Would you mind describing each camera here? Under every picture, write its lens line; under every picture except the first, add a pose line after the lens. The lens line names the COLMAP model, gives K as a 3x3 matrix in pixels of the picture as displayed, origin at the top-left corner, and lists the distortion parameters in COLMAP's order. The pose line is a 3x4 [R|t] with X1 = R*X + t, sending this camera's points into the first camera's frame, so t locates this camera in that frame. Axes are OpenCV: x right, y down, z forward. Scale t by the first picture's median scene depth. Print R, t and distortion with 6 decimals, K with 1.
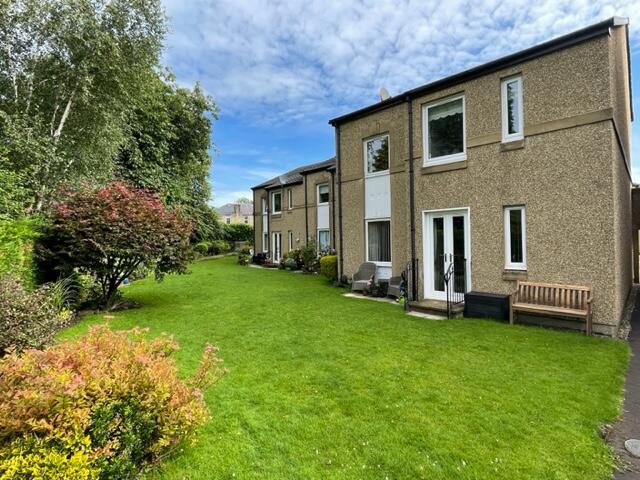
lens RADIAL K [[329.0, 0, 320.0], [0, 329.0, 240.0], [0, 0, 1]] dist [-0.004130, -0.000358]
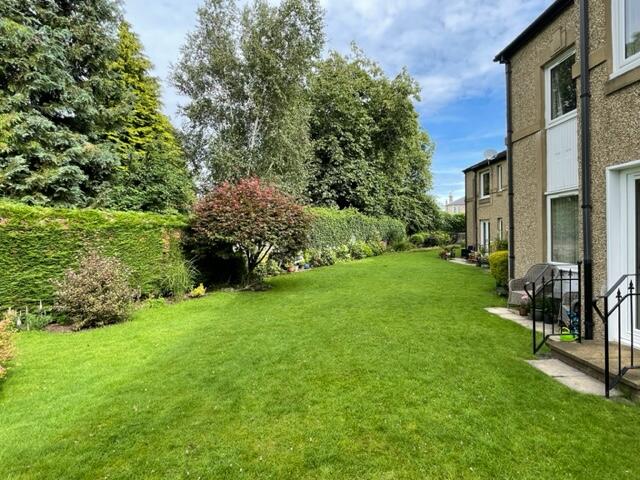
lens RADIAL K [[329.0, 0, 320.0], [0, 329.0, 240.0], [0, 0, 1]] dist [-0.004130, -0.000358]
pose [[0.736979, 0.015447, -0.675739, 0.142430], [0.001744, 0.999692, 0.024754, 0.004196], [0.675913, -0.019422, 0.736725, 0.142121]]
